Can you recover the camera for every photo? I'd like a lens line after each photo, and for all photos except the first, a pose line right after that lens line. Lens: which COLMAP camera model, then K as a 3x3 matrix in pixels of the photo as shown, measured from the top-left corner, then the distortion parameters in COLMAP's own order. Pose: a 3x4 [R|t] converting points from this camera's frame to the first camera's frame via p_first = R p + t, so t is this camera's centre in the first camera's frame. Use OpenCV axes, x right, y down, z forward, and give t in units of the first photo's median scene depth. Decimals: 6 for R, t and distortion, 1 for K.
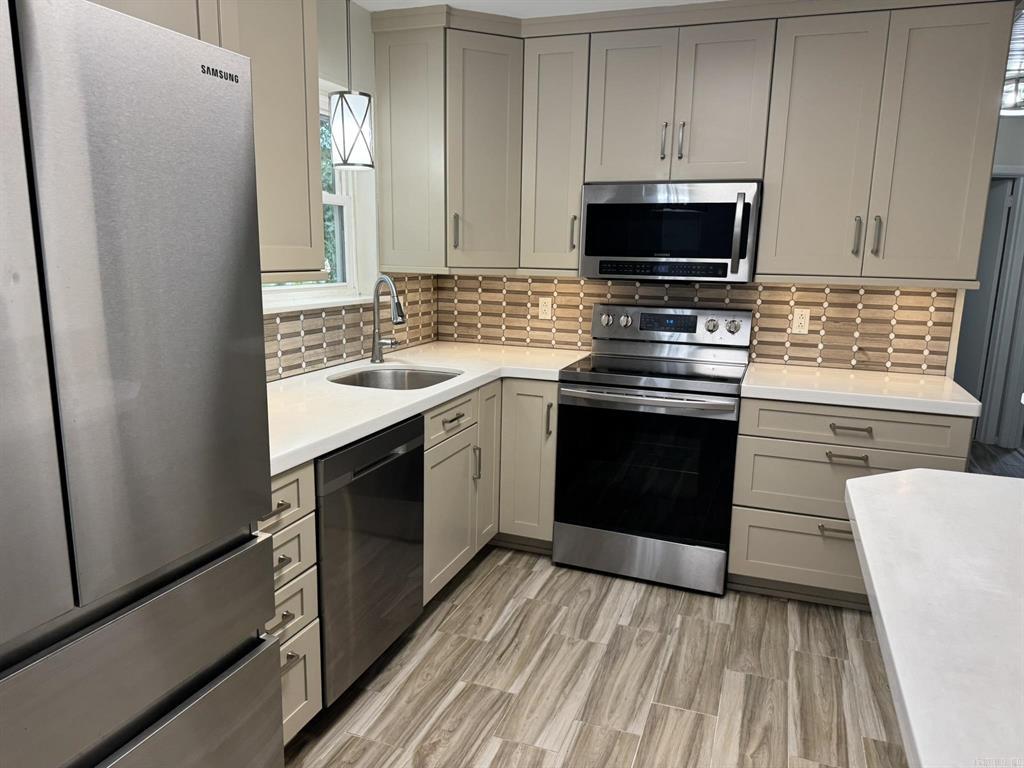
lens RADIAL K [[730.9, 0, 509.4], [0, 730.9, 390.9], [0, 0, 1]] dist [0.073499, -0.086562]
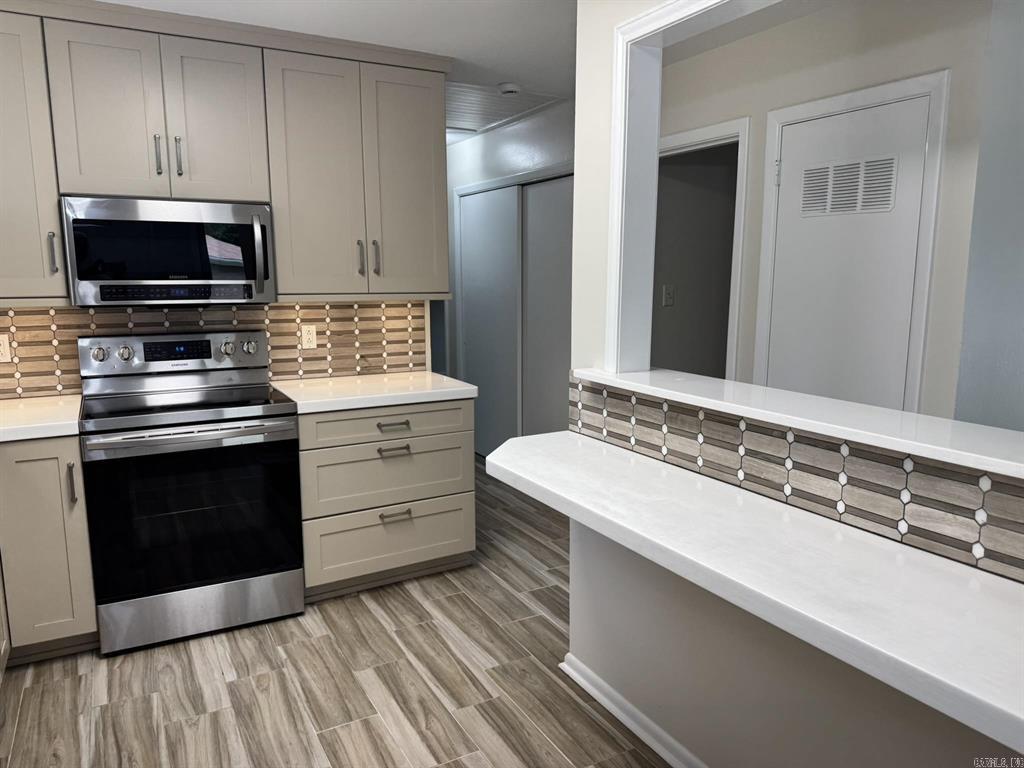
lens RADIAL K [[730.9, 0, 514.7], [0, 730.9, 387.5], [0, 0, 1]] dist [0.073499, -0.086562]
pose [[0.649189, -0.139759, 0.747677, -0.238311], [0.161950, 0.985833, 0.043659, -0.022687], [-0.743186, 0.092743, 0.662626, 0.091945]]
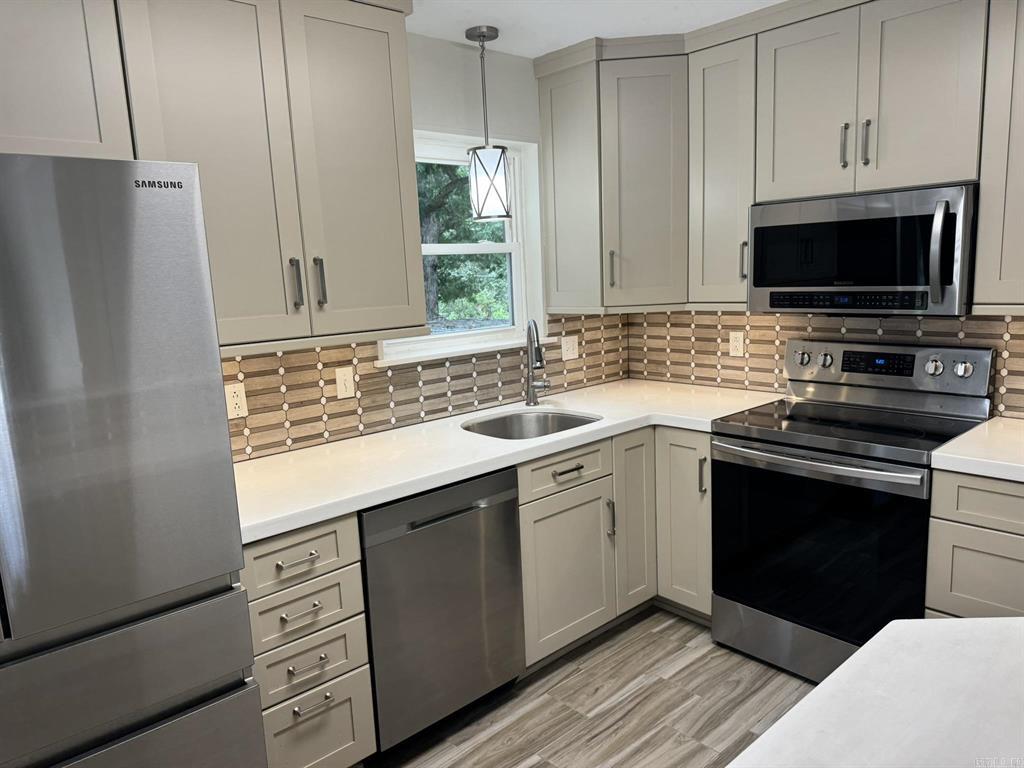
lens RADIAL K [[730.9, 0, 507.8], [0, 730.9, 387.2], [0, 0, 1]] dist [0.073499, -0.086562]
pose [[0.883373, 0.015449, -0.468415, 0.274909], [-0.026336, 0.999514, -0.016701, -0.048798], [0.467929, 0.027089, 0.883351, 0.110692]]
